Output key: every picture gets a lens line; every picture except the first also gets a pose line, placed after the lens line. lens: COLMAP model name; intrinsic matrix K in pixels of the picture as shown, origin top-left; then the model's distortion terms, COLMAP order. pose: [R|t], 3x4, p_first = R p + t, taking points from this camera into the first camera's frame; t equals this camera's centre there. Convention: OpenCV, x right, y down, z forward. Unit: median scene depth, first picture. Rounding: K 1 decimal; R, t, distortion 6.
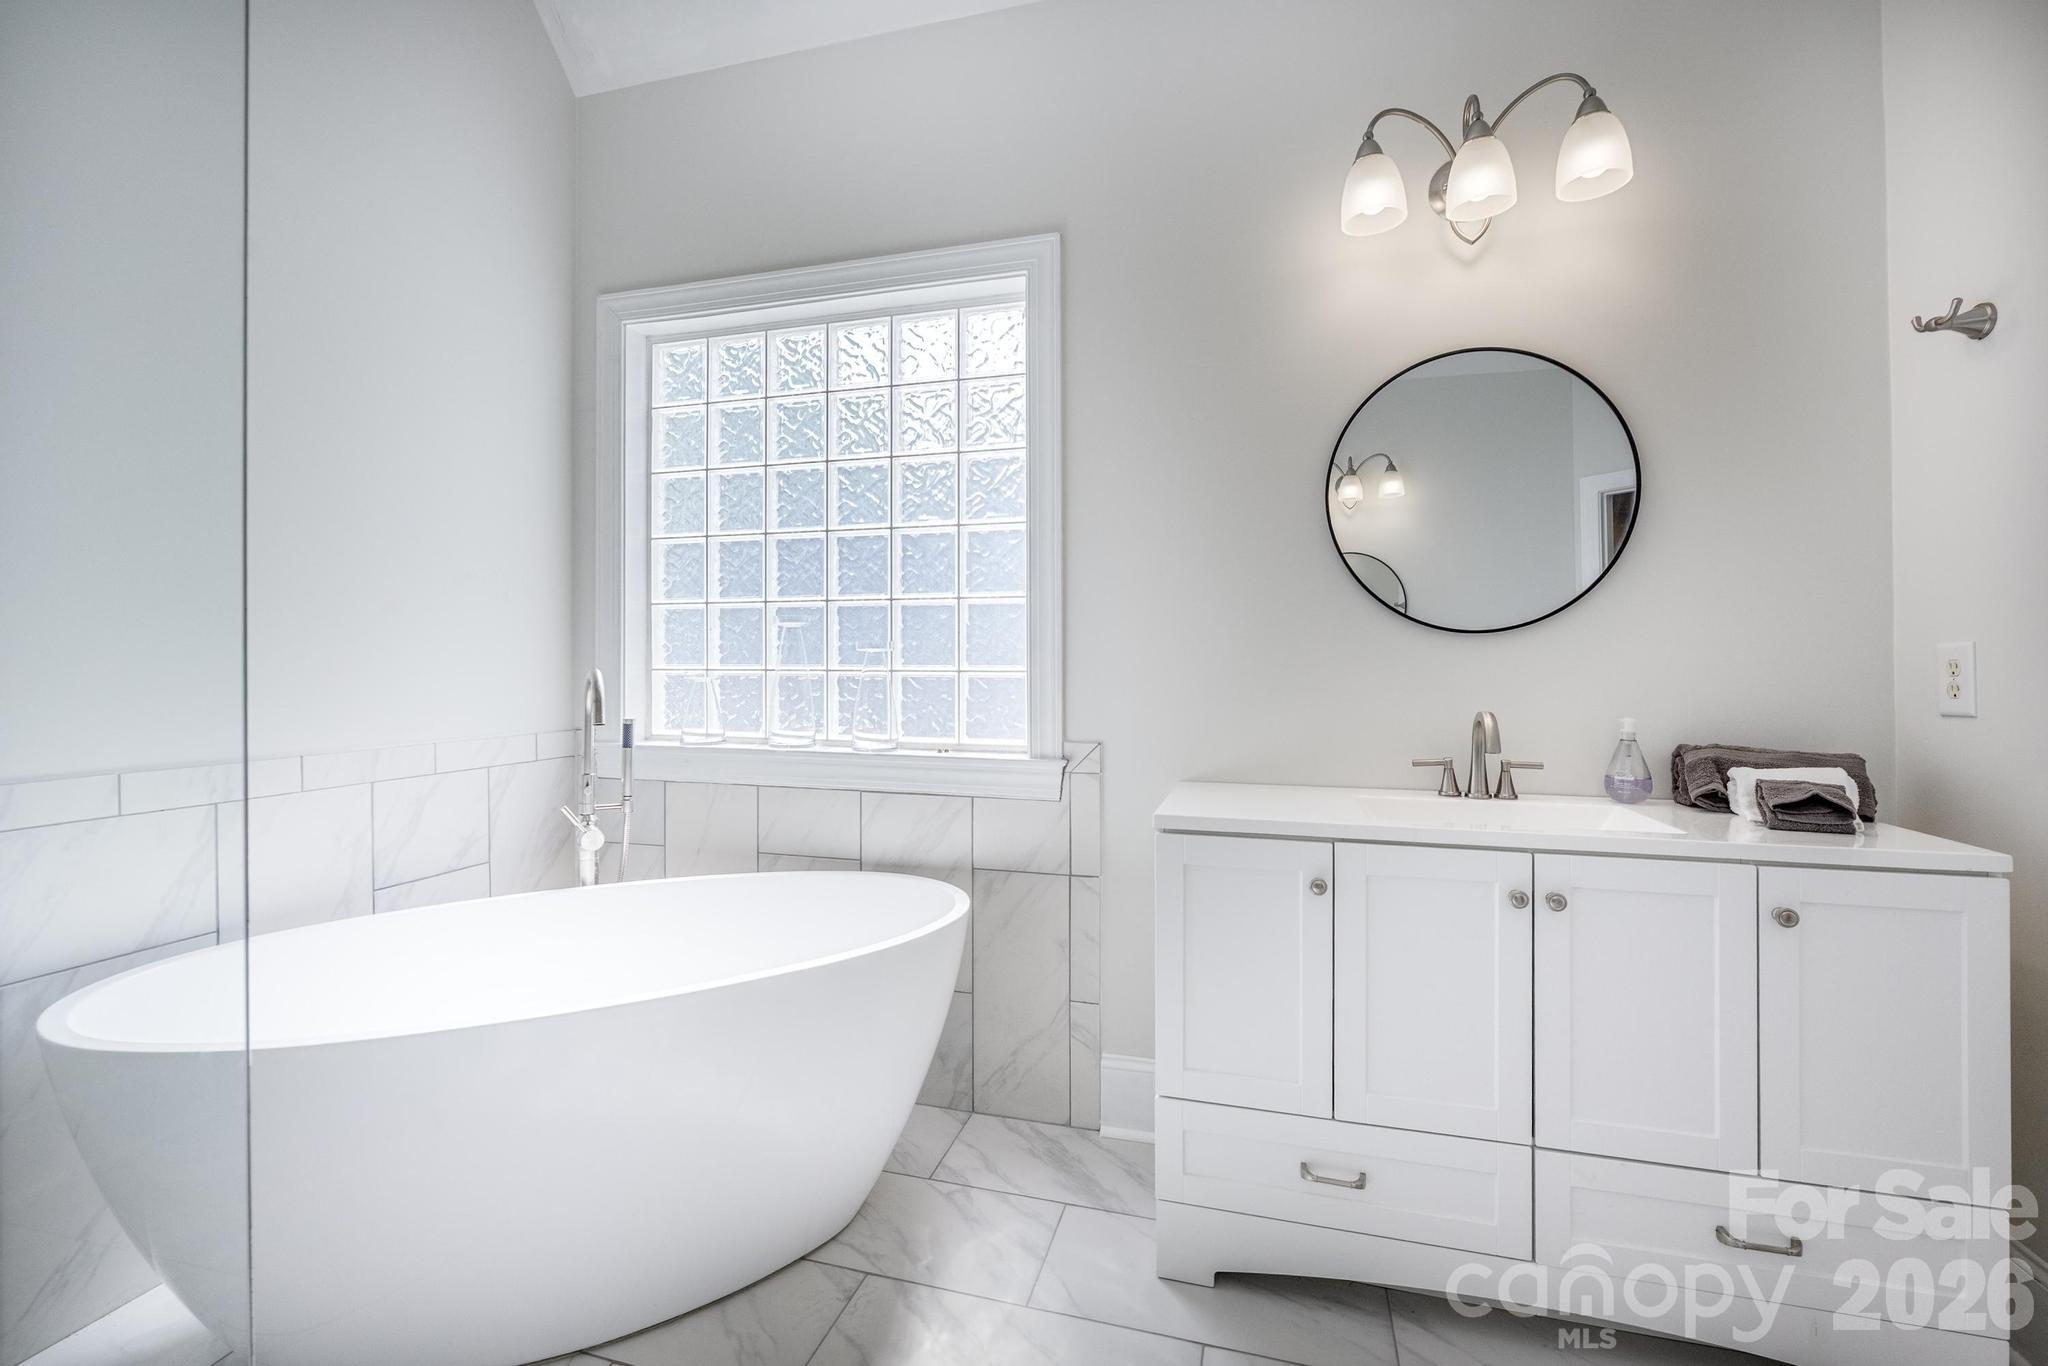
lens RADIAL K [[889.2, 0, 1022.0], [0, 889.2, 670.2], [0, 0, 1]] dist [-0.000608, -0.000462]
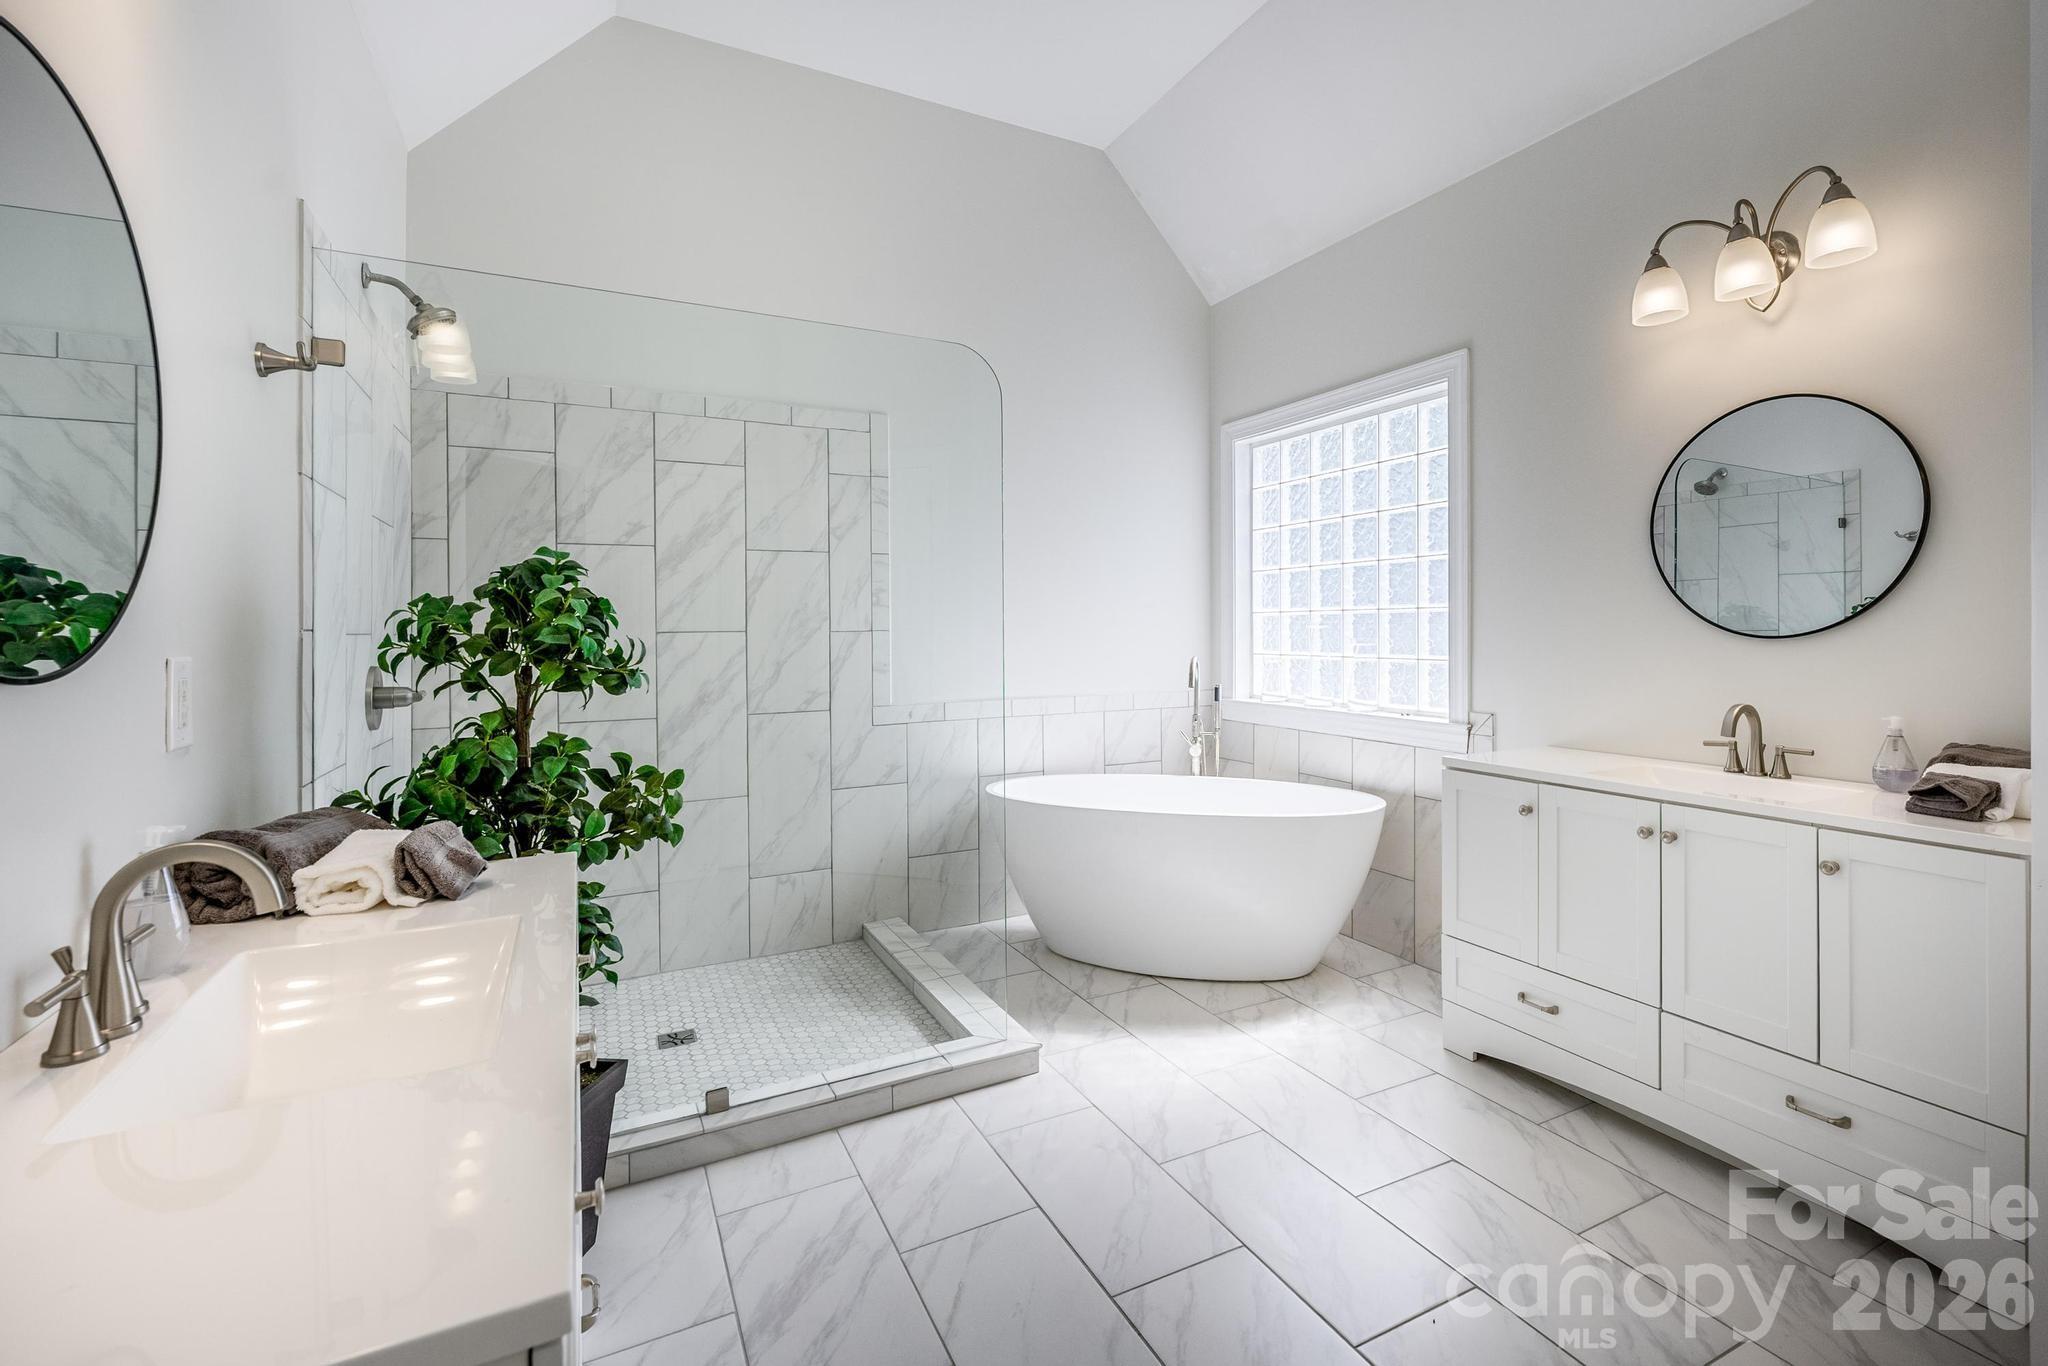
lens RADIAL K [[881.3, 0, 1028.2], [0, 881.3, 640.2], [0, 0, 1]] dist [-0.000538, -0.000064]
pose [[0.669701, -0.001740, -0.742628, 0.663993], [0.006260, 0.999975, 0.003303, -0.045159], [0.742604, -0.006861, 0.669696, -0.483921]]
